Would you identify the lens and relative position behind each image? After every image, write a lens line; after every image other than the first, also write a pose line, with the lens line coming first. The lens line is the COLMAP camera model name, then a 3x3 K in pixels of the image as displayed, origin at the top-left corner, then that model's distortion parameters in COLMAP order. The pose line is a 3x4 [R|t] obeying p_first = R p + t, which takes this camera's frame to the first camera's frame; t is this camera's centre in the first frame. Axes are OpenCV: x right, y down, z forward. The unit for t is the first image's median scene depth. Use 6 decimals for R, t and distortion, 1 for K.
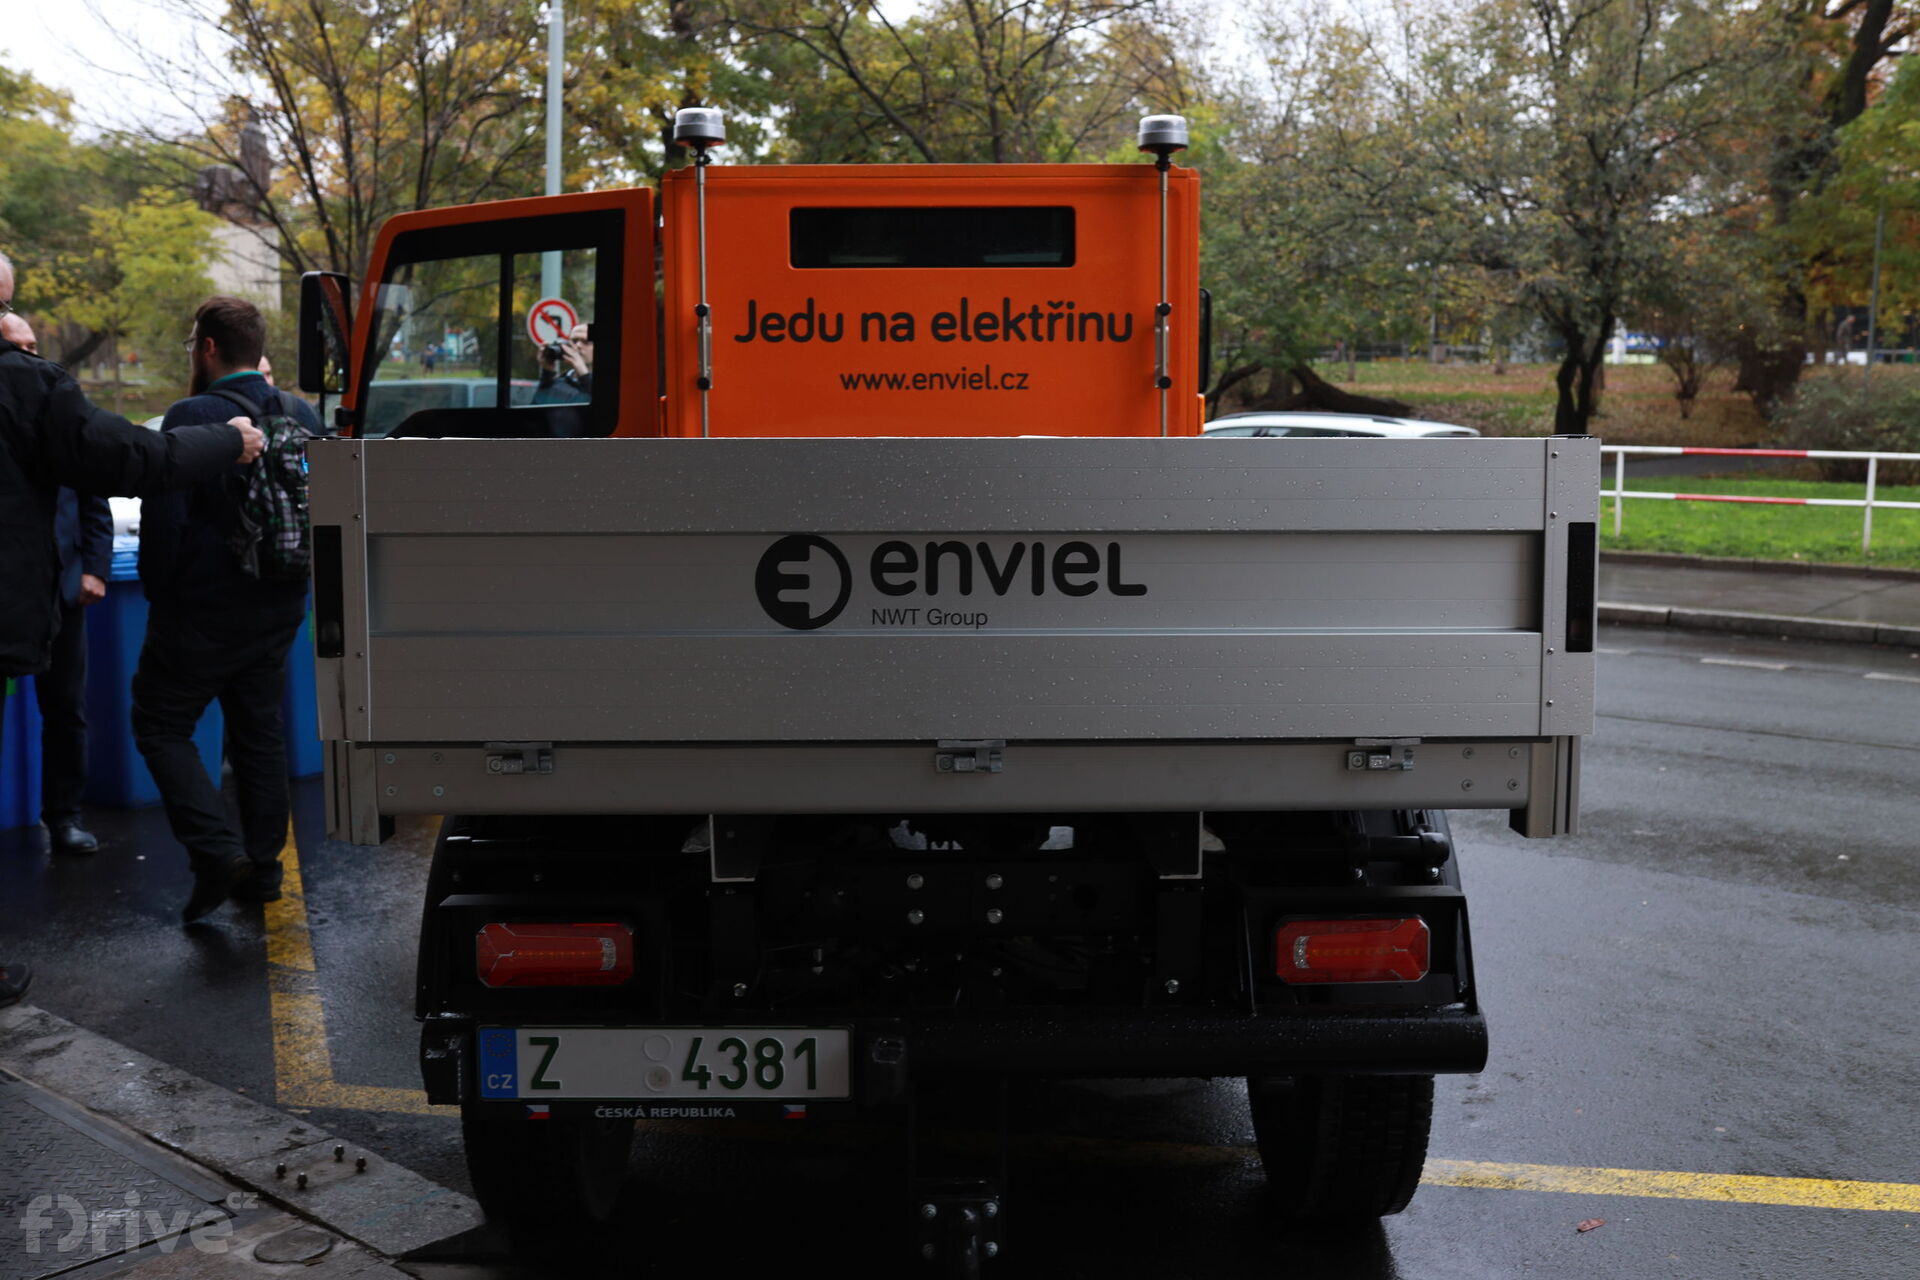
lens RADIAL K [[1814.5, 0, 963.7], [0, 1814.5, 693.4], [0, 0, 1]] dist [-0.067100, 0.068930]
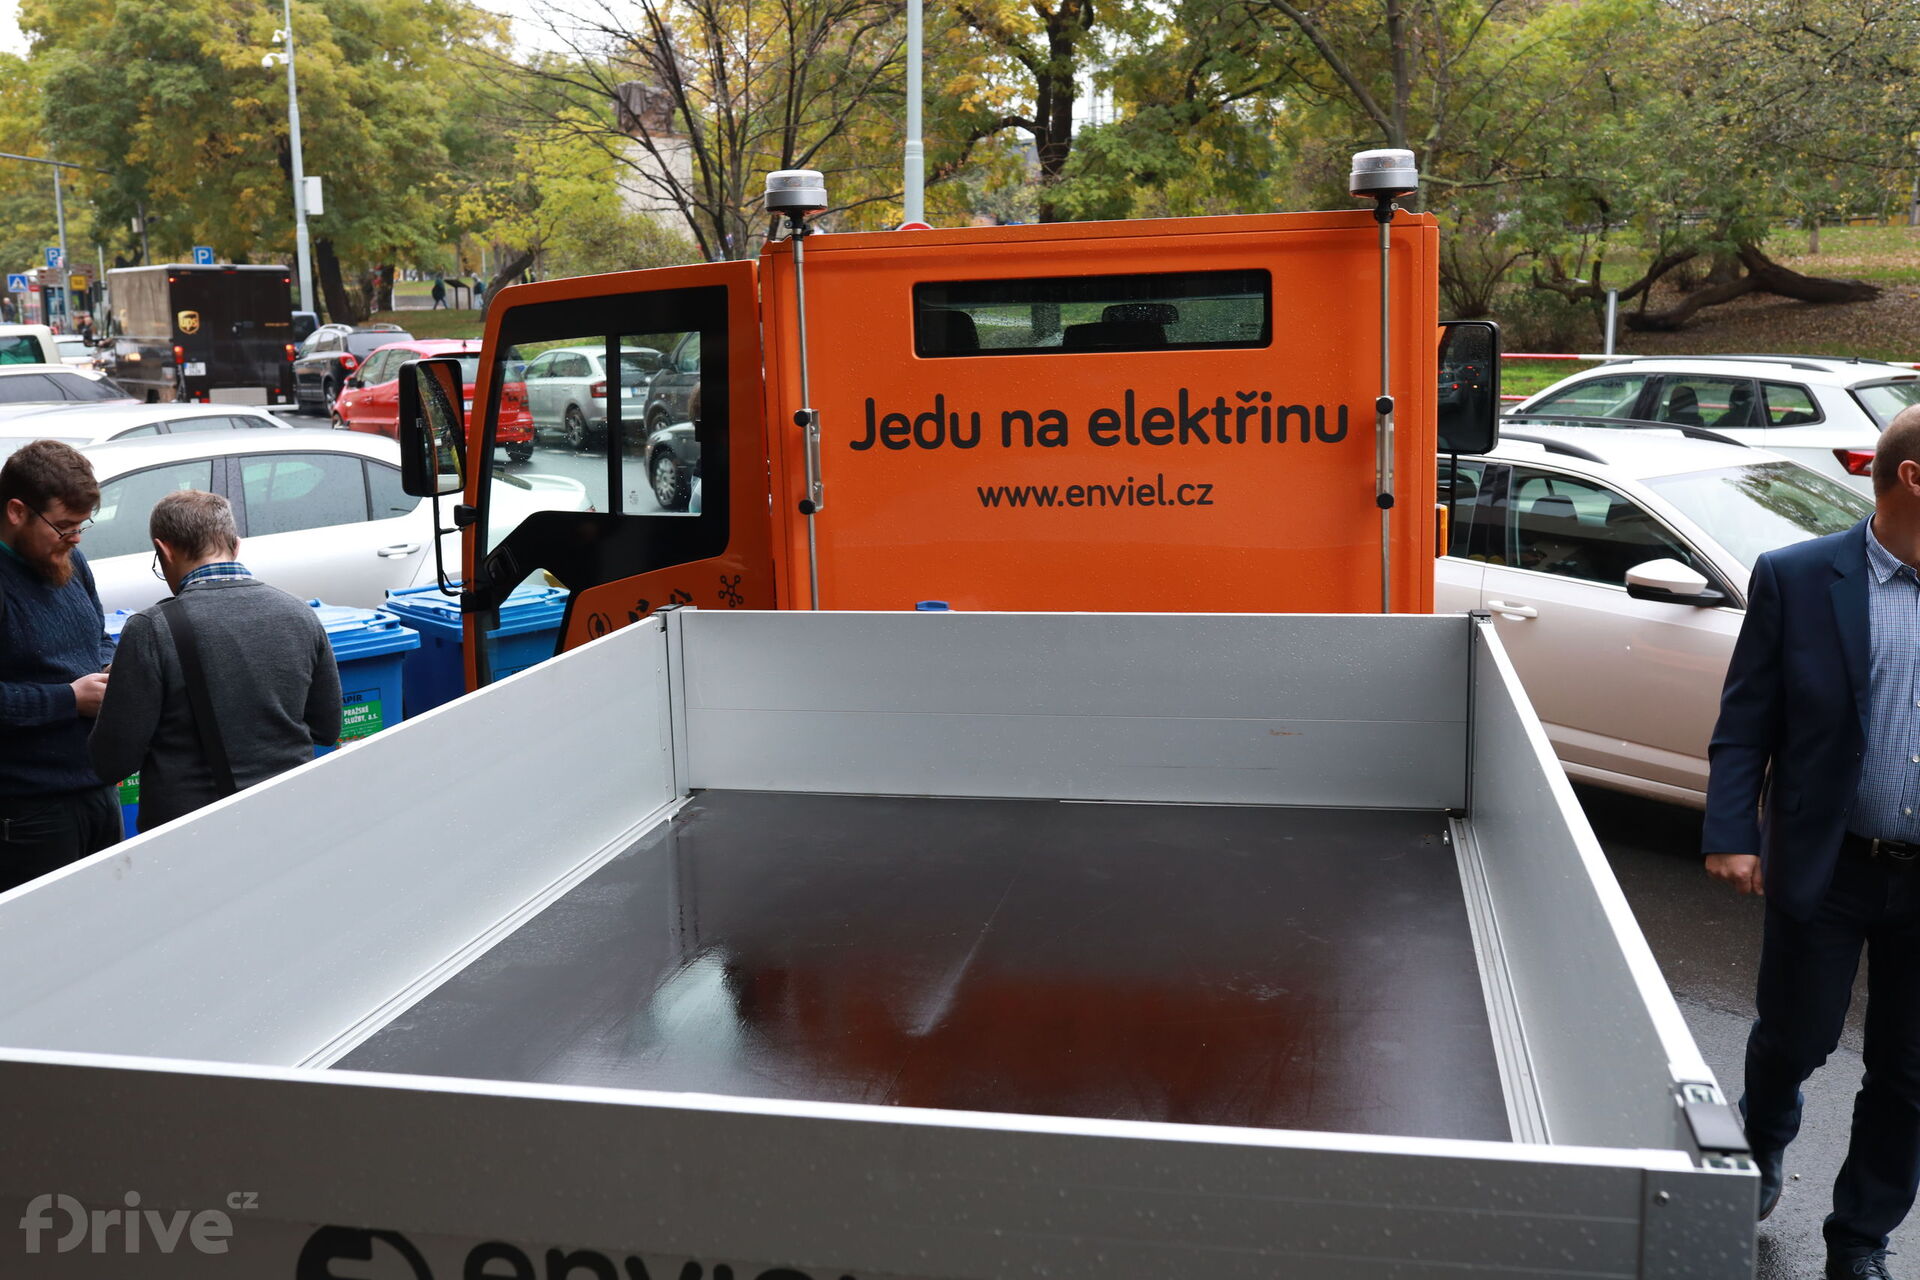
lens RADIAL K [[1814.5, 0, 963.7], [0, 1814.5, 693.4], [0, 0, 1]] dist [-0.067100, 0.068930]
pose [[0.973156, 0.014933, -0.229661, 0.112284], [0.000263, 0.997820, 0.065995, -0.138746], [0.230146, -0.064284, 0.971031, 0.211527]]
